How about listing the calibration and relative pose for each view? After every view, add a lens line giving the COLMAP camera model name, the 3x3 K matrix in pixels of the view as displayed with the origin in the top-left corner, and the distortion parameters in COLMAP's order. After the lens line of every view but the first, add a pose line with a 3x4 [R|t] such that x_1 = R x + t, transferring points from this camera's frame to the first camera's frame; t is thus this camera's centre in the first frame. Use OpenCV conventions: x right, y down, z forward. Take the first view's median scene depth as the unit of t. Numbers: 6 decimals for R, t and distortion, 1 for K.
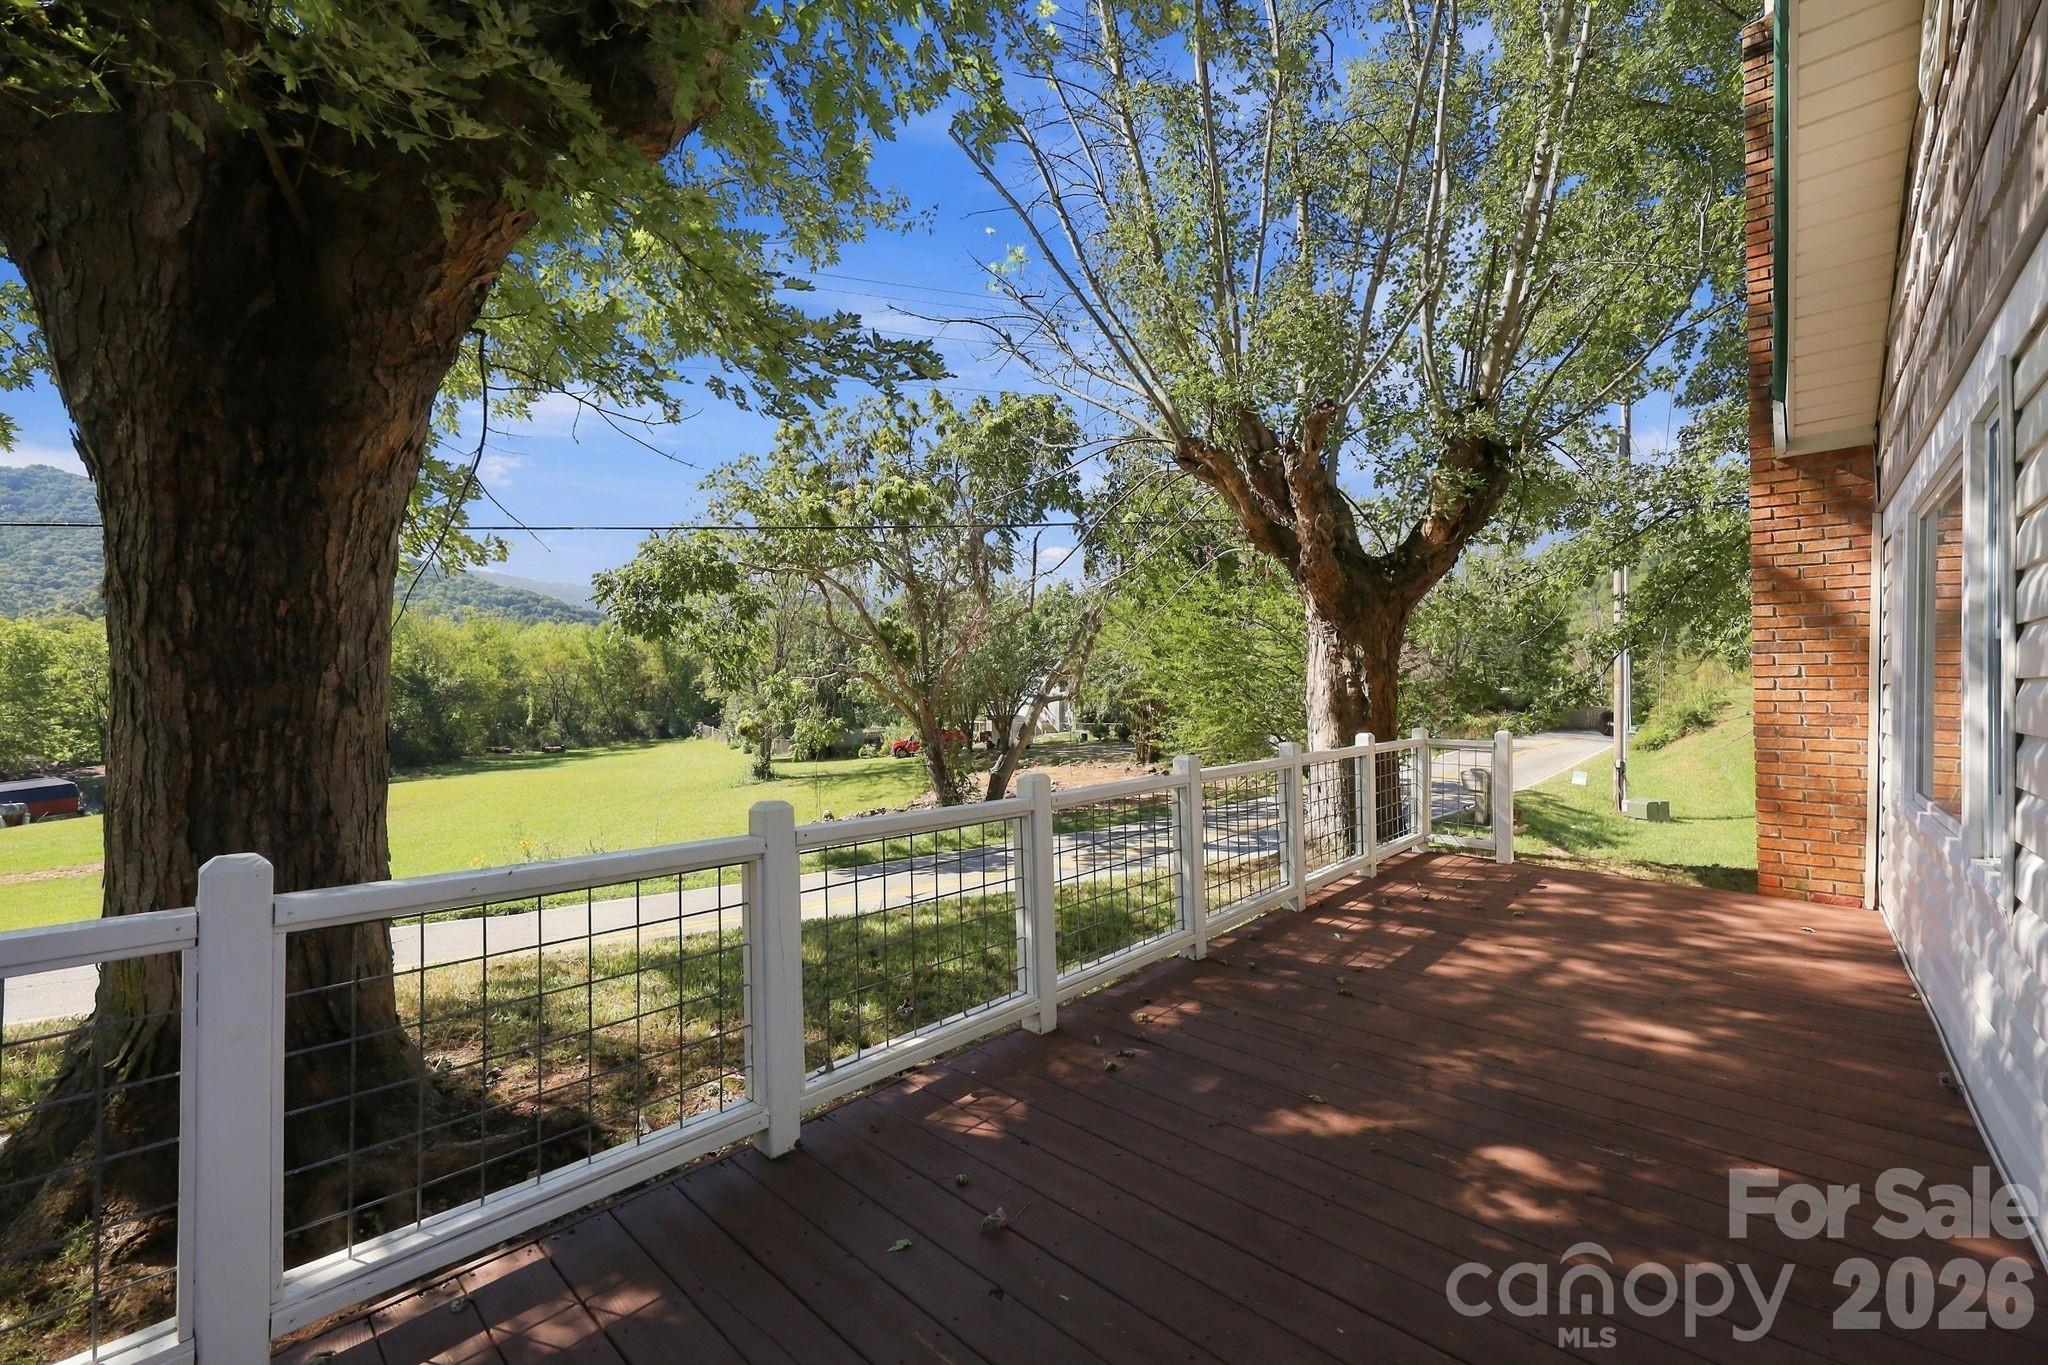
lens RADIAL K [[813.9, 0, 1024.0], [0, 813.9, 682.5], [0, 0, 1]] dist [-0.004648, 0.000326]
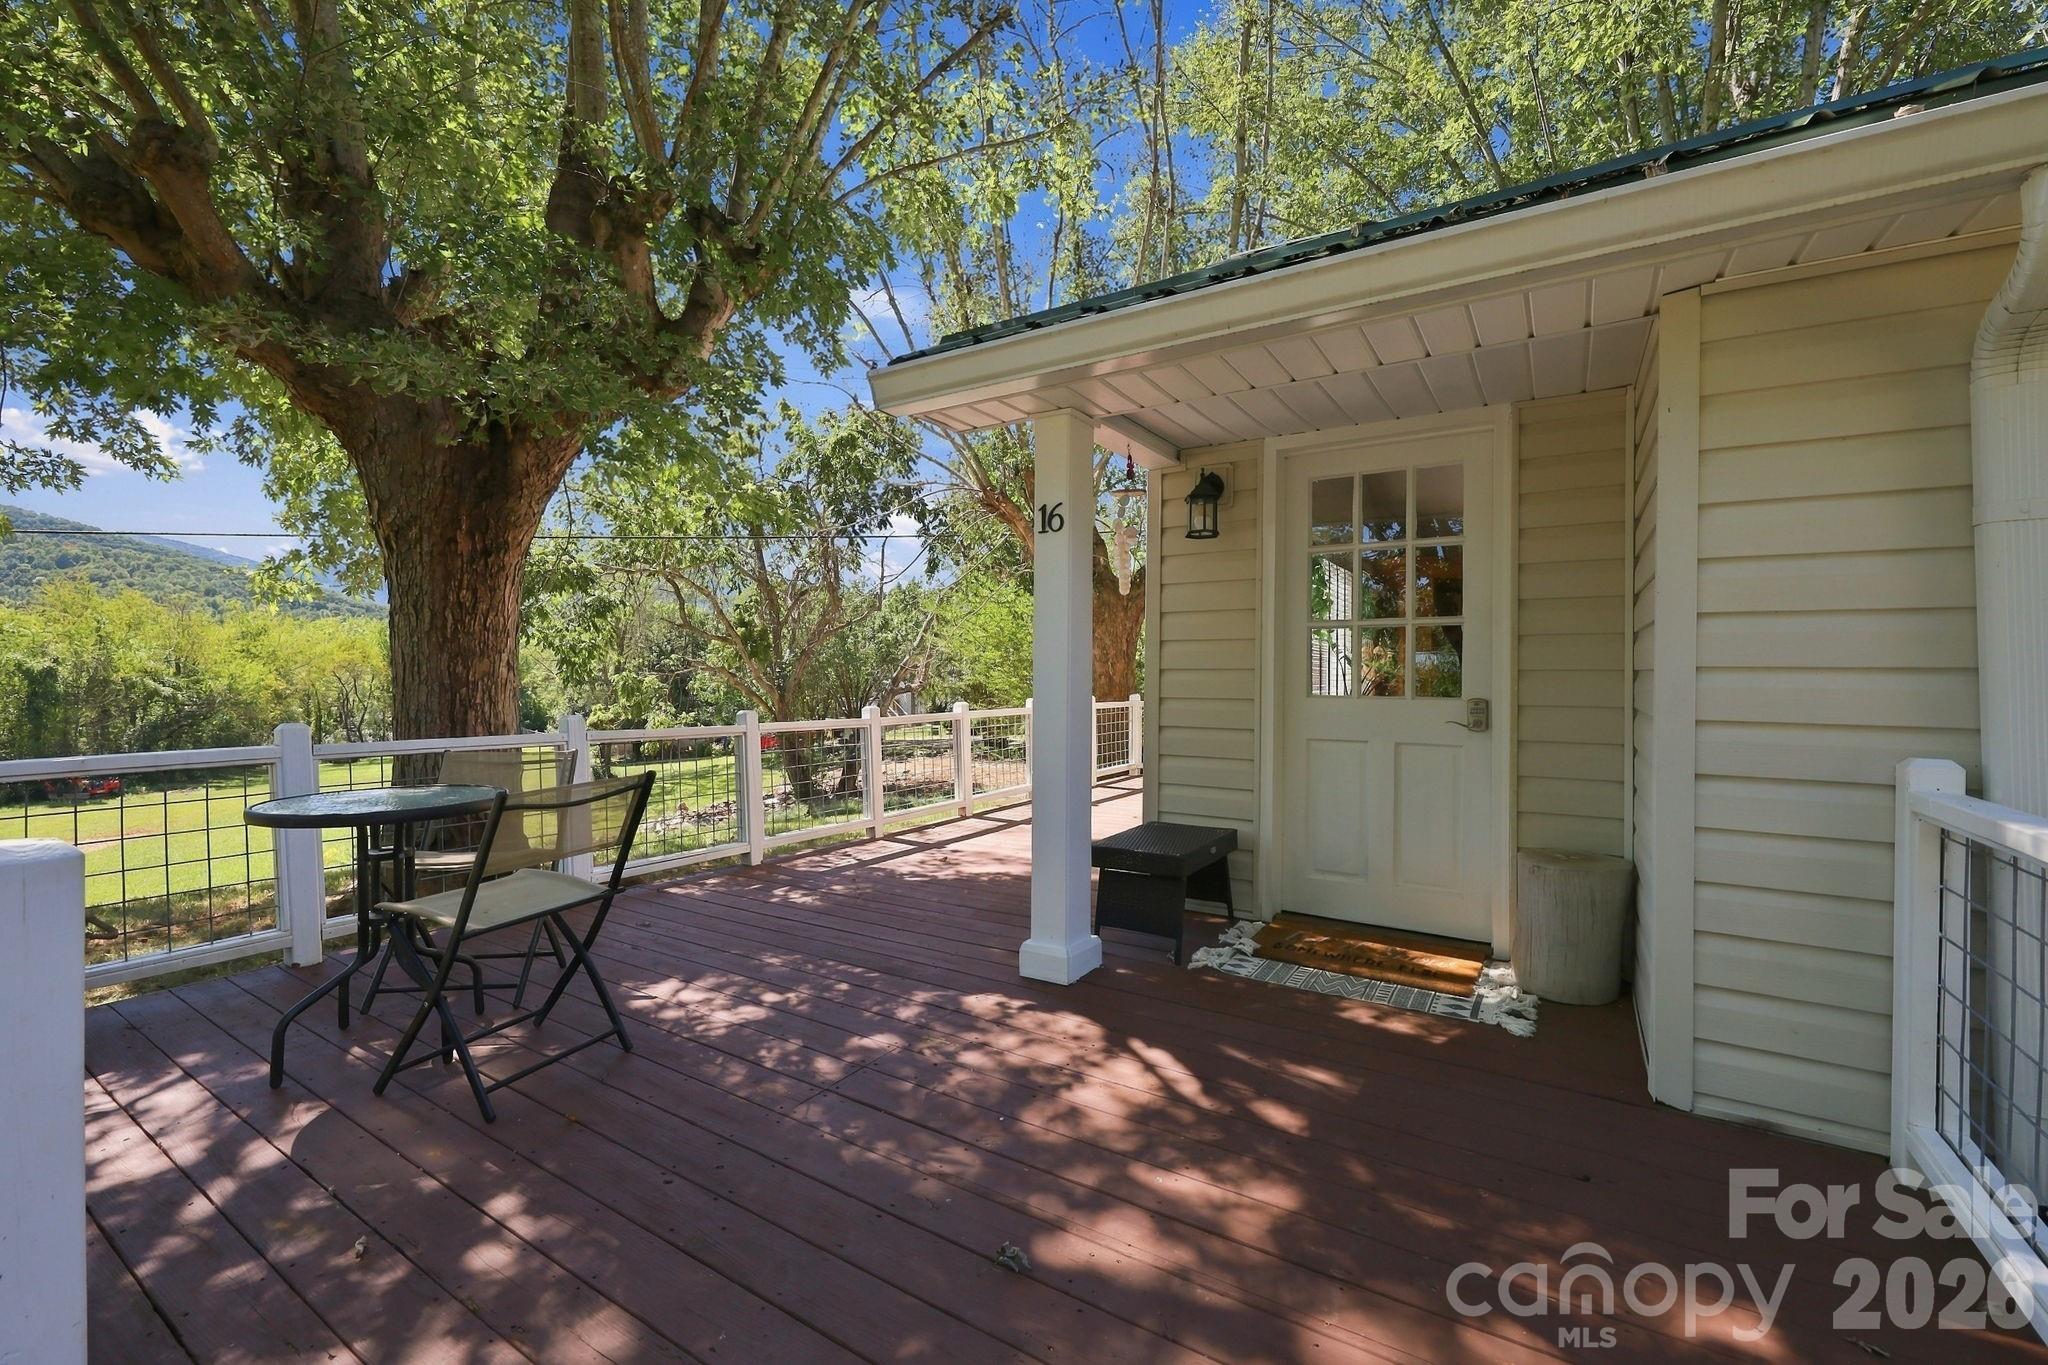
lens RADIAL K [[813.9, 0, 1024.0], [0, 813.9, 682.5], [0, 0, 1]] dist [-0.004648, 0.000326]
pose [[0.983644, -0.017228, 0.179298, 0.002811], [0.016166, 0.999842, 0.007385, 0.006021], [-0.179397, -0.004365, 0.983767, -0.110009]]
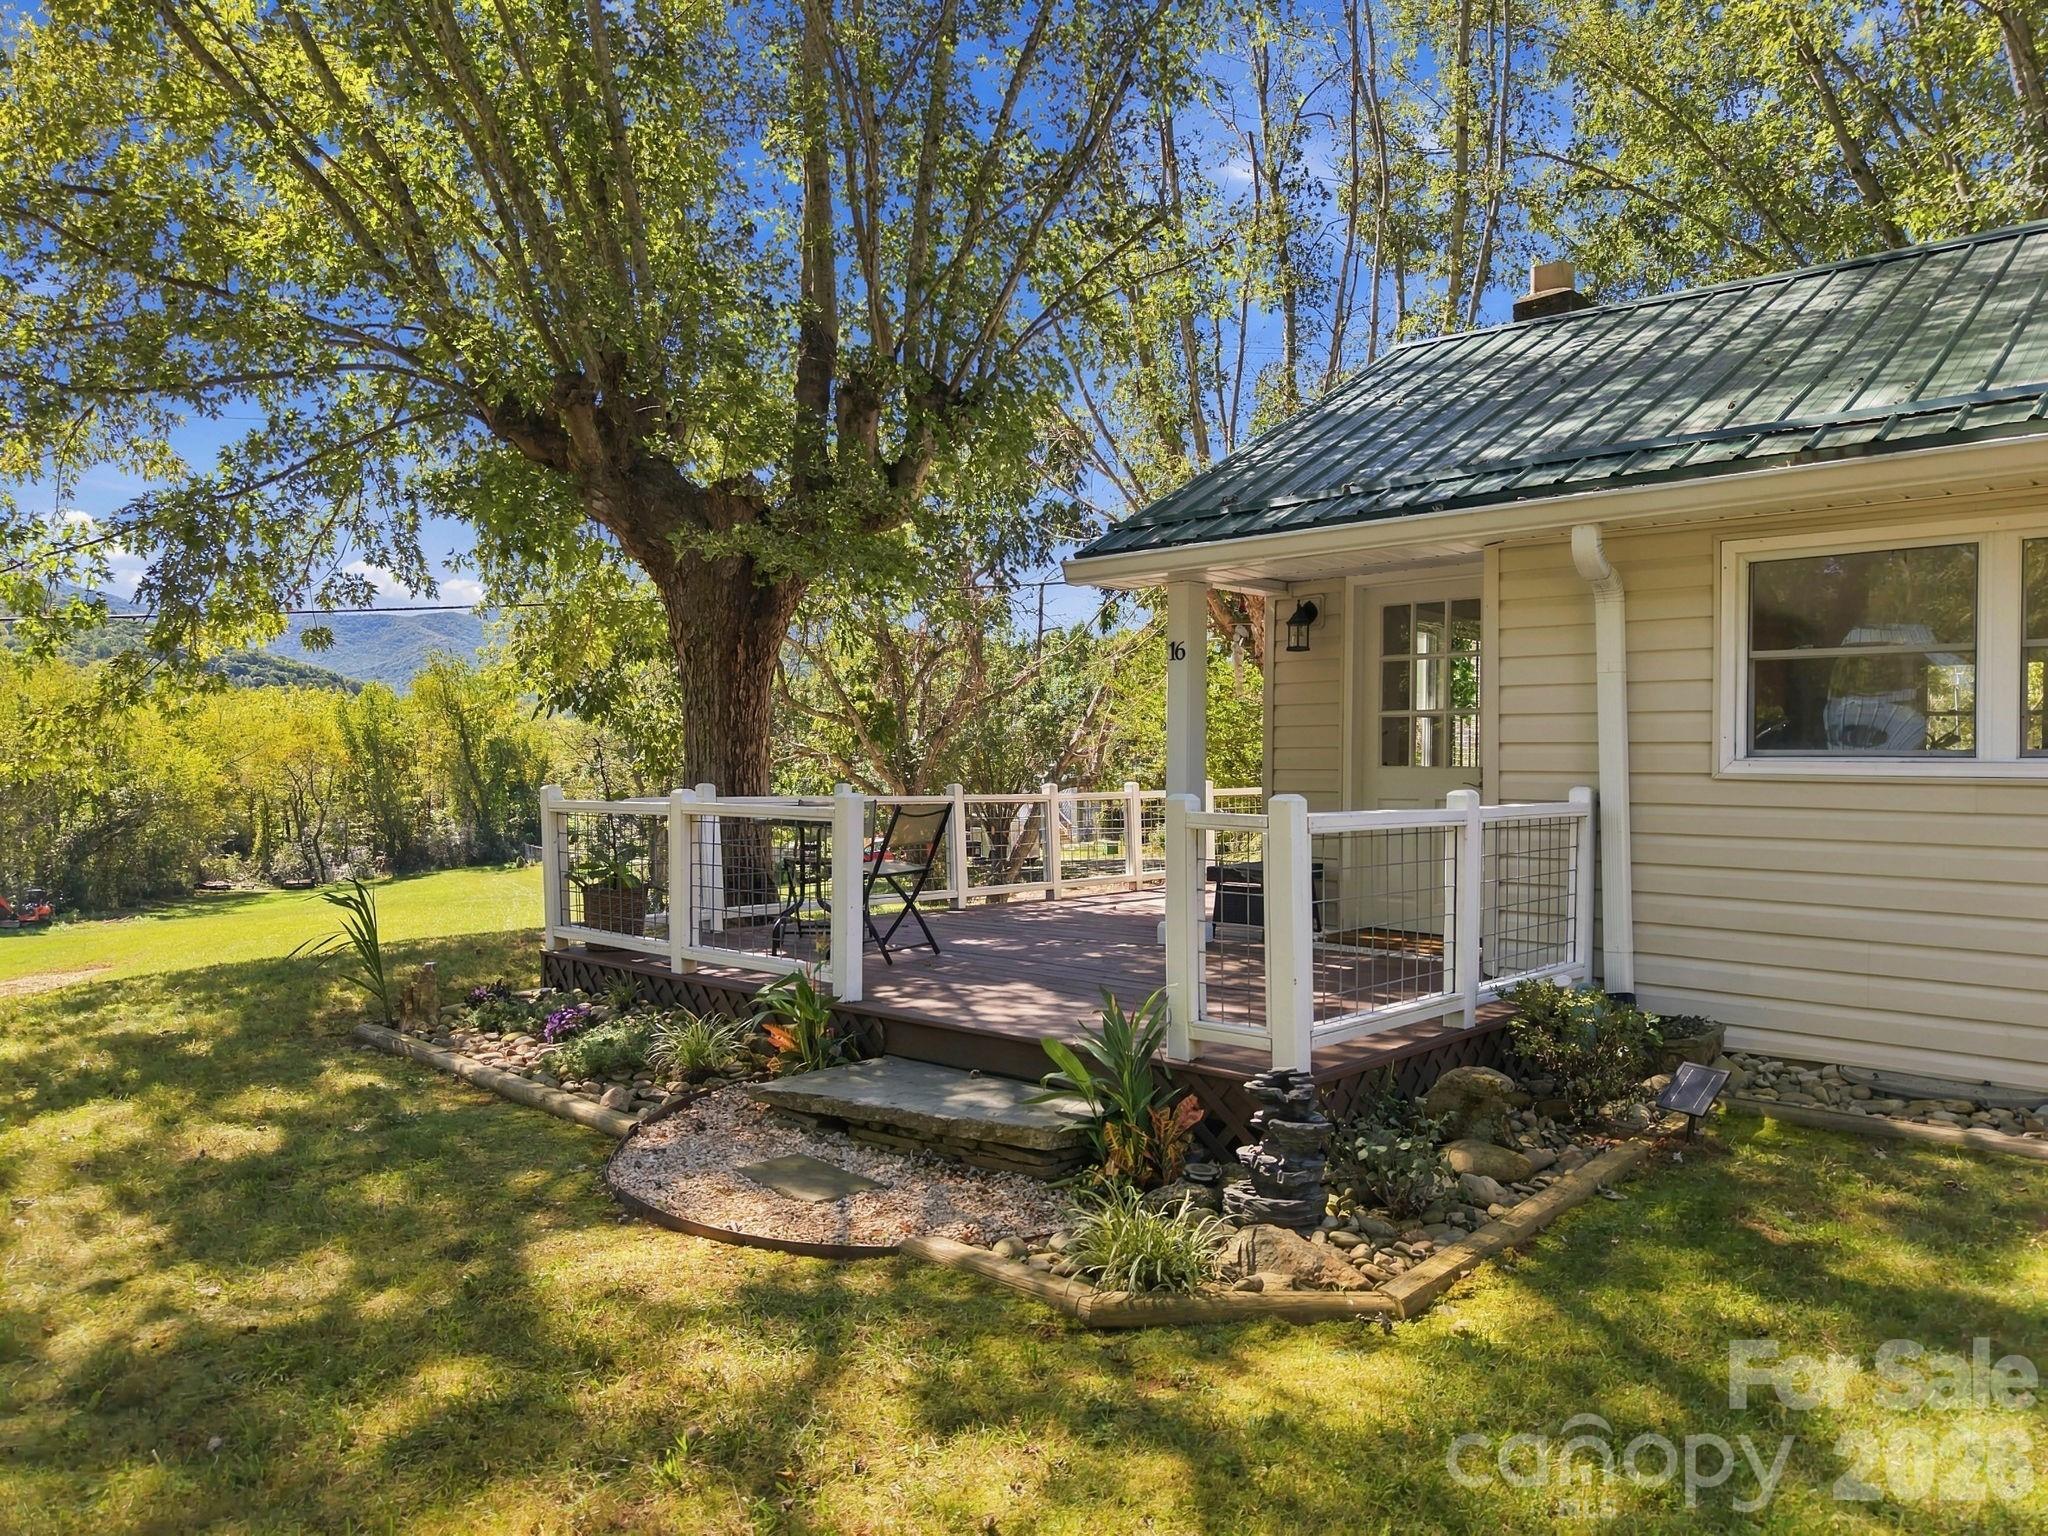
lens RADIAL K [[1378.9, 0, 1024.0], [0, 1378.9, 768.0], [0, 0, 1]] dist [0.027873, -0.001188]
pose [[0.999834, -0.017432, 0.005213, -0.008497], [0.017458, 0.999835, -0.005010, 0.010723], [-0.005125, 0.005100, 0.999974, -0.307295]]
